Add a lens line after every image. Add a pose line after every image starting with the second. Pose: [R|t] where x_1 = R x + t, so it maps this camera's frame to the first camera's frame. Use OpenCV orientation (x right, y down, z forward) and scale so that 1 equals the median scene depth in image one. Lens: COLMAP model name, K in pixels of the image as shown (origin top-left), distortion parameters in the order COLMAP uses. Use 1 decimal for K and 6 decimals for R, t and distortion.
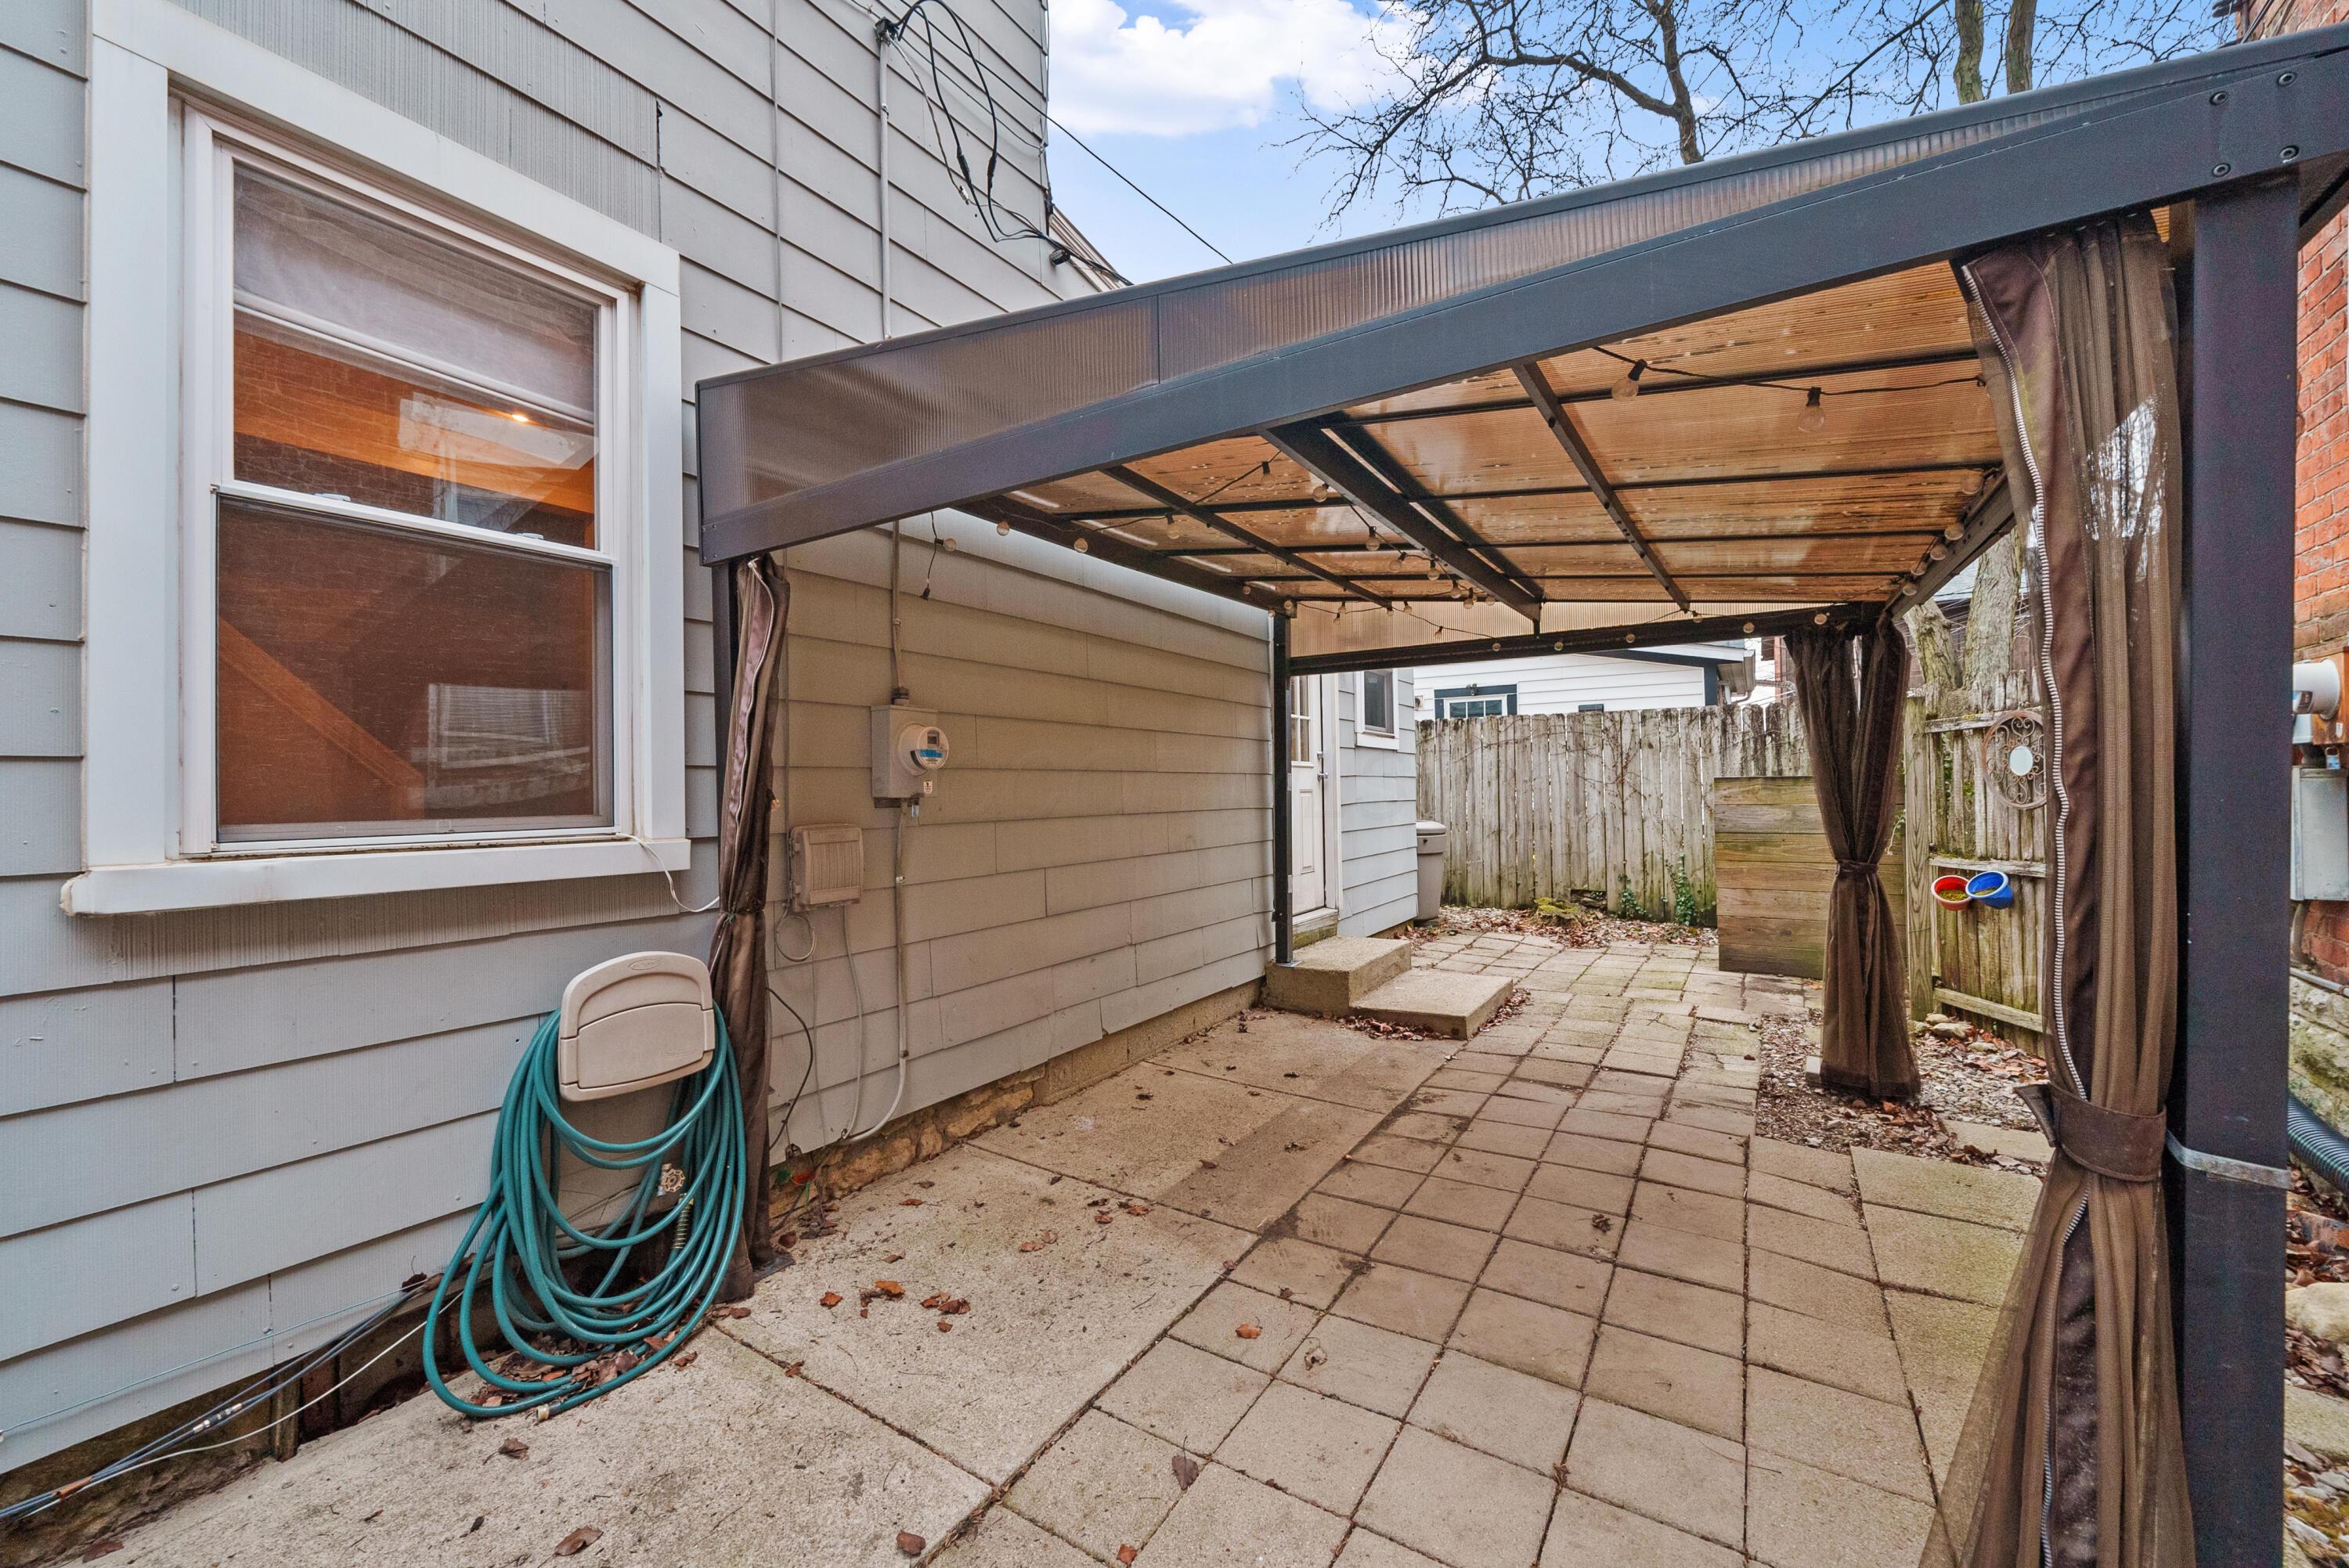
lens RADIAL K [[924.9, 0, 1161.1], [0, 924.9, 777.3], [0, 0, 1]] dist [-0.001160, -0.000130]
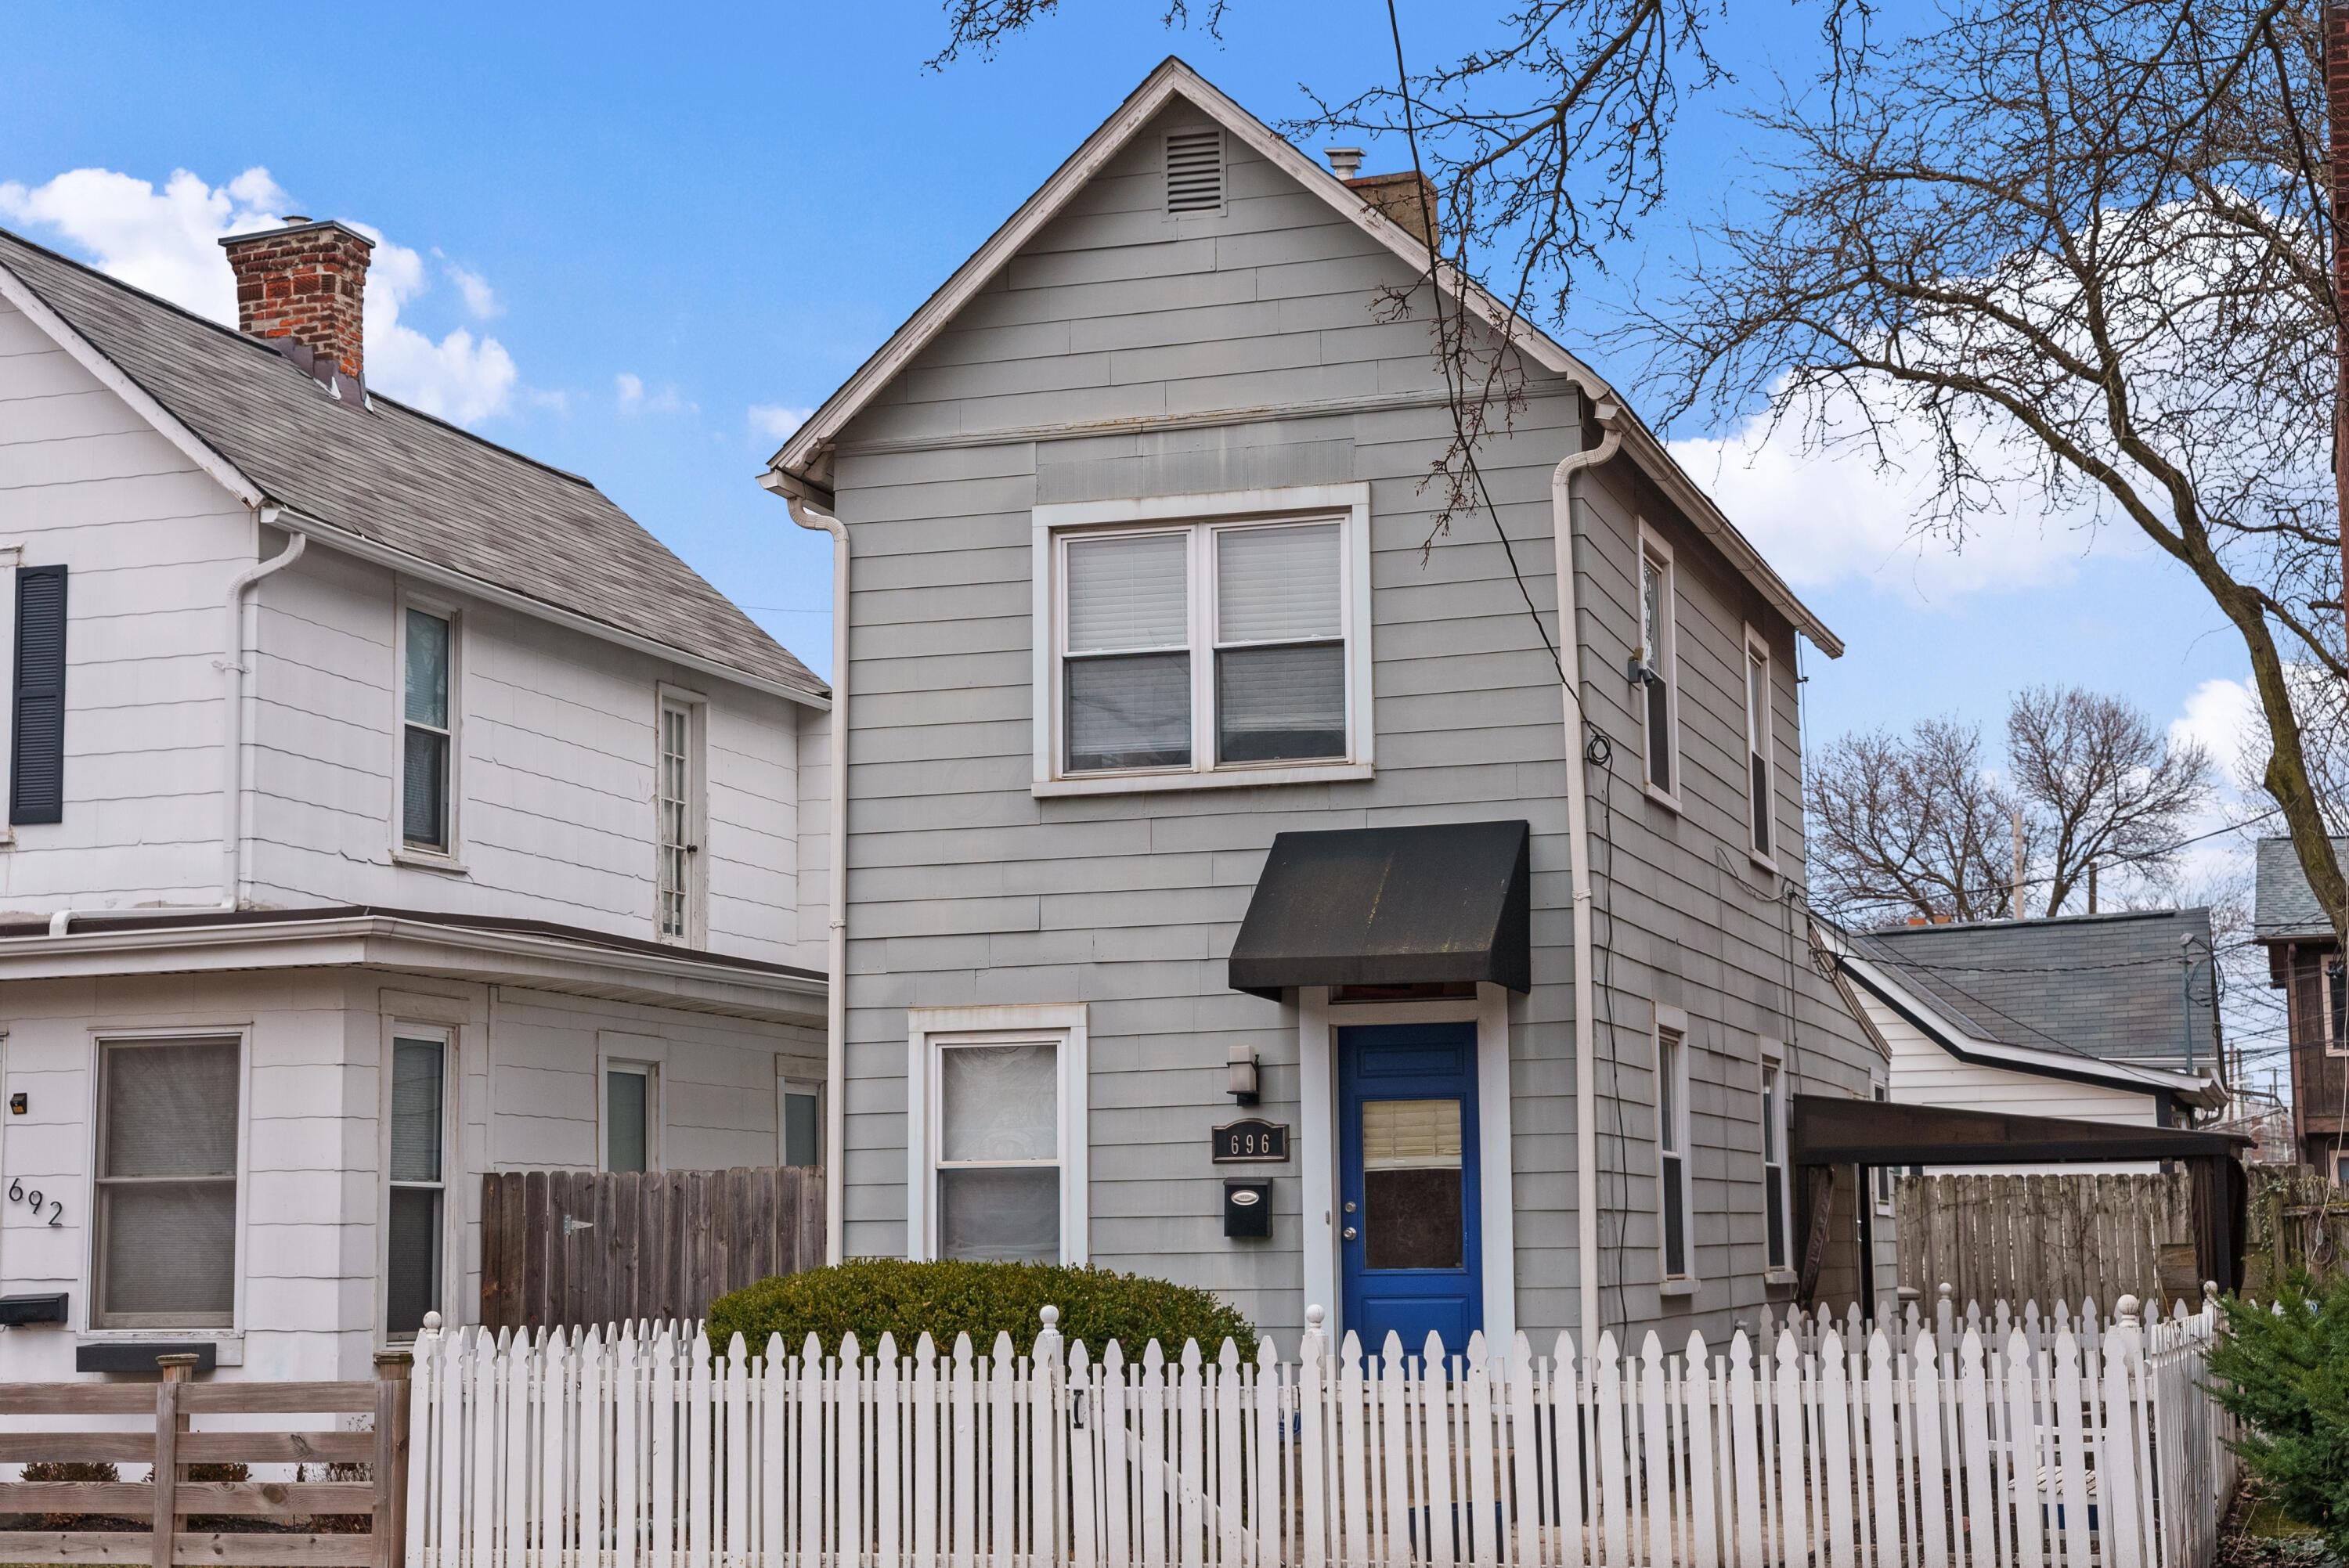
lens RADIAL K [[3604.7, 0, 1164.4], [0, 3604.7, 789.0], [0, 0, 1]] dist [0.021545, 0.018889]
pose [[0.967267, 0.032881, 0.251621, -3.148443], [-0.003253, 0.993095, -0.117267, -0.054383], [-0.253739, 0.112610, 0.960695, -5.514009]]
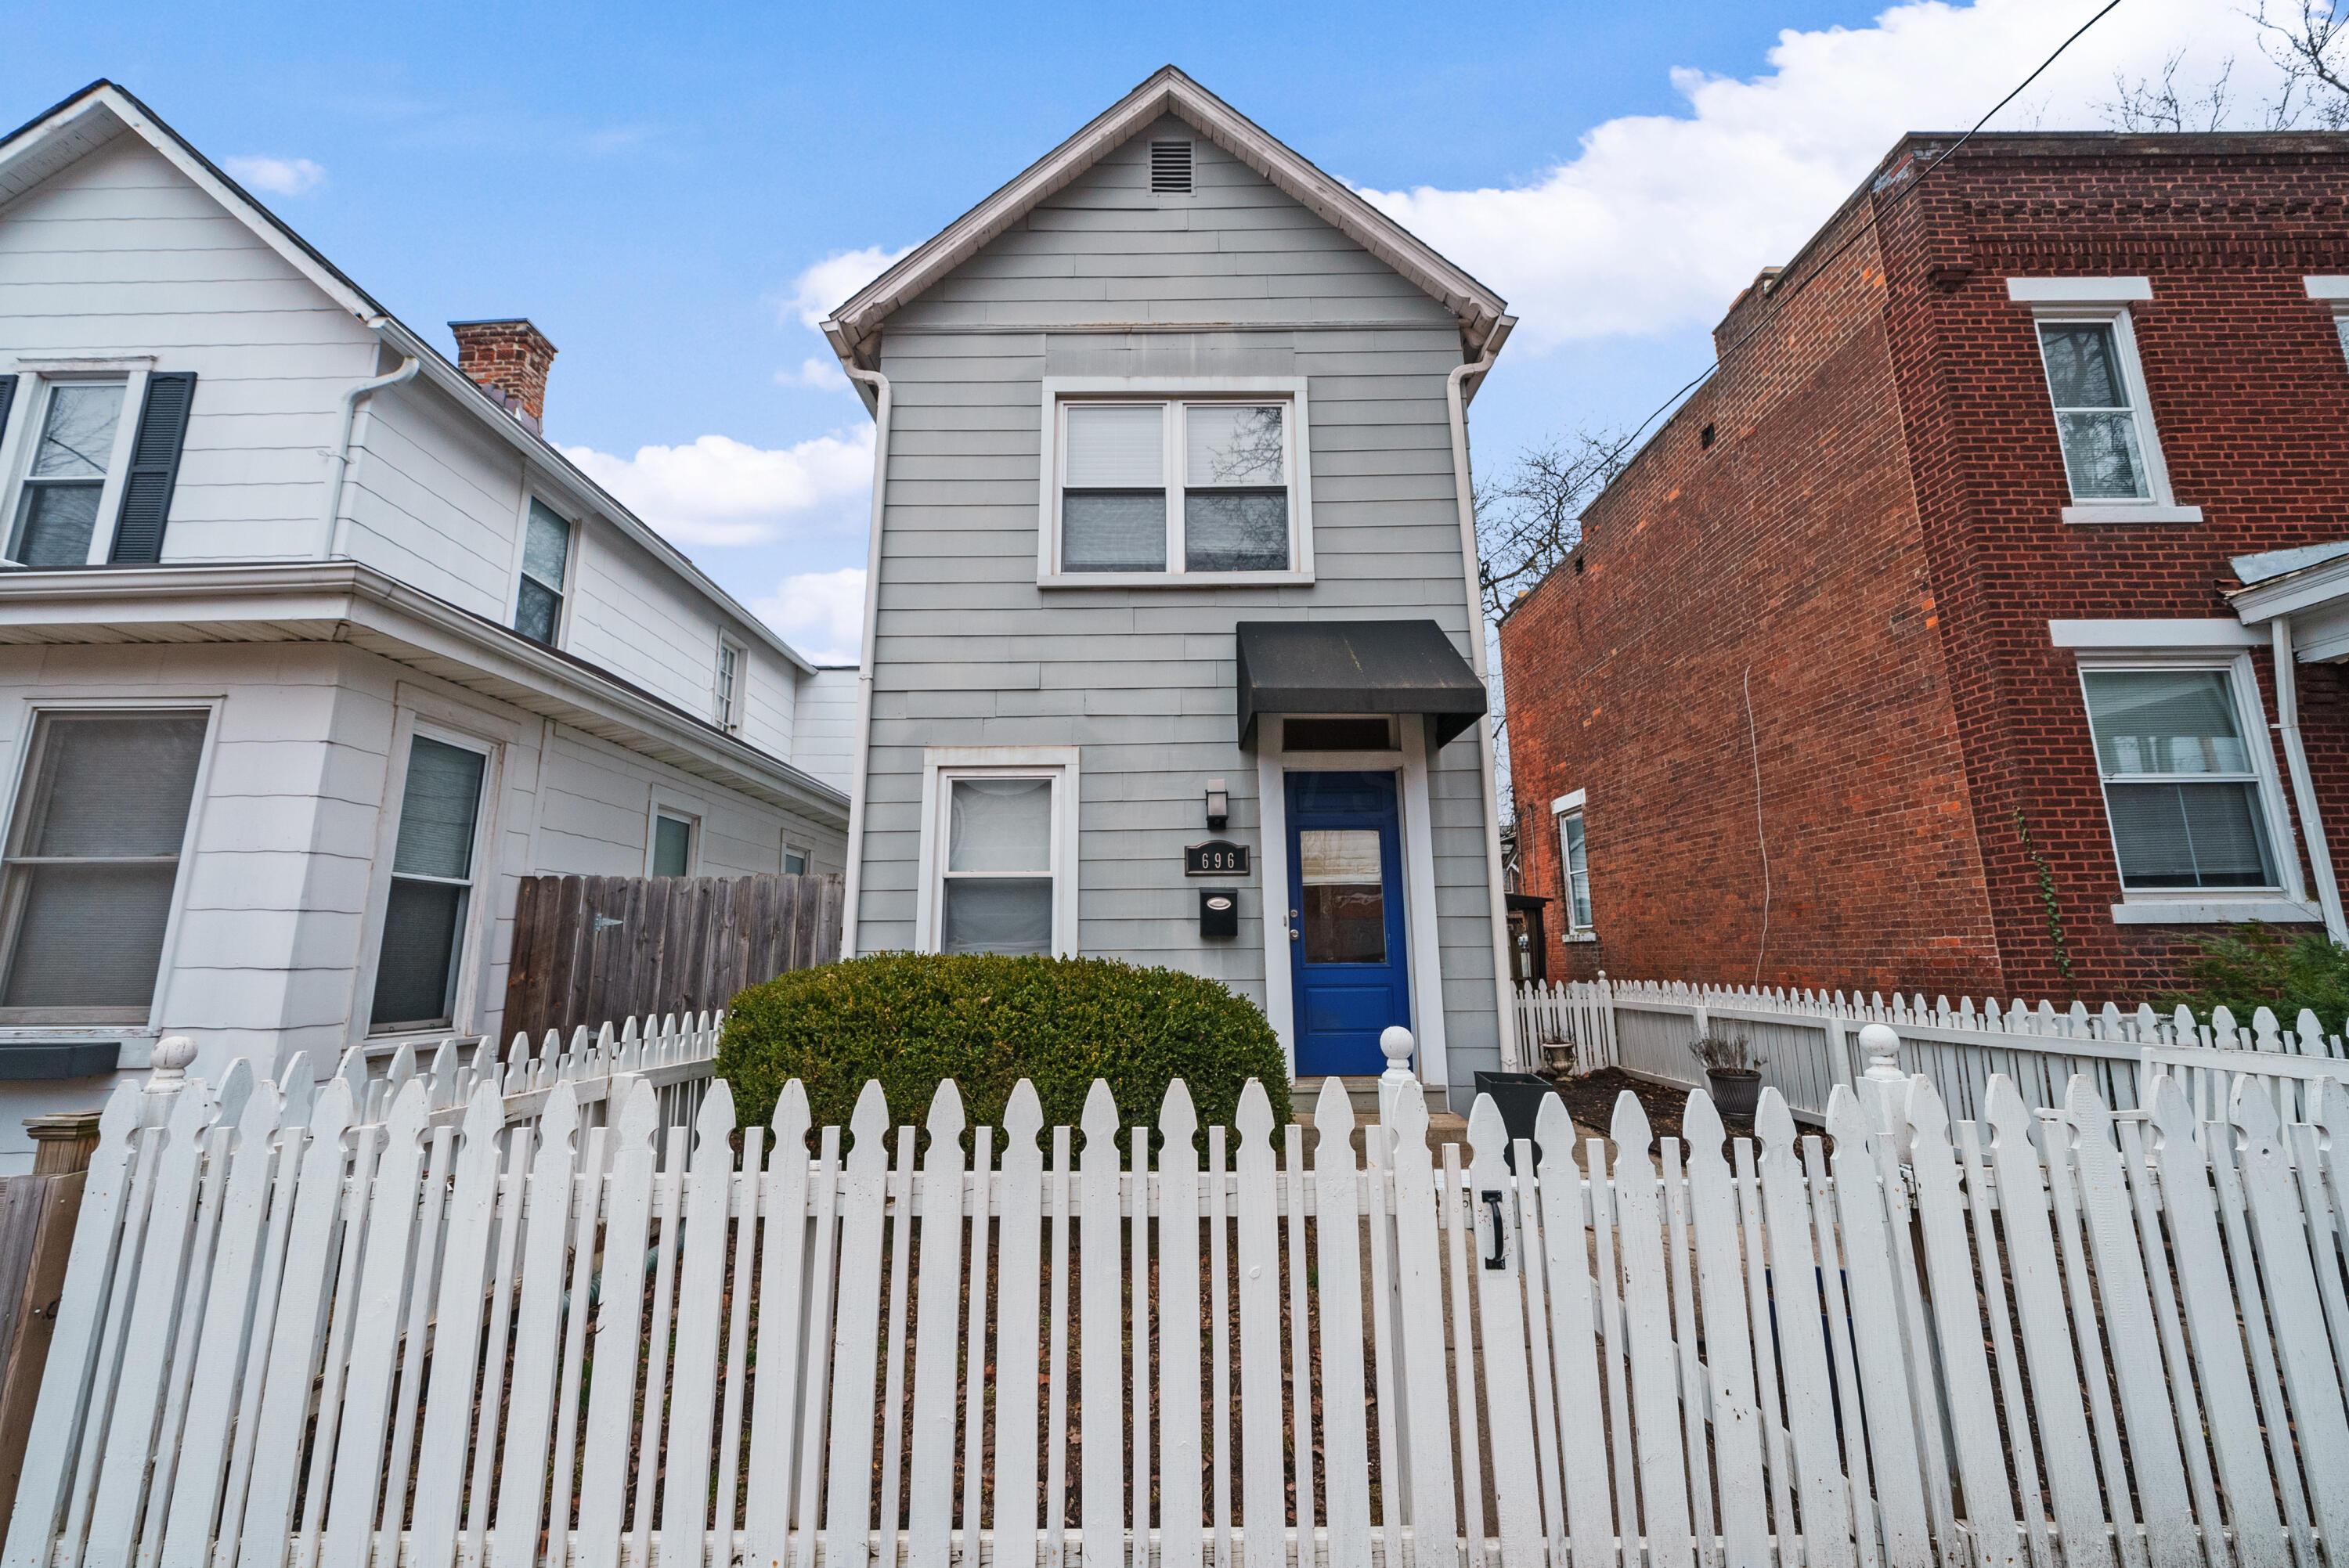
lens RADIAL K [[924.9, 0, 1161.1], [0, 924.9, 777.3], [0, 0, 1]] dist [-0.001160, -0.000130]
pose [[0.842917, 0.108438, 0.527004, -2.675291], [-0.010414, 0.982585, -0.185523, 0.003971], [-0.537943, 0.150892, 0.829366, -1.854918]]
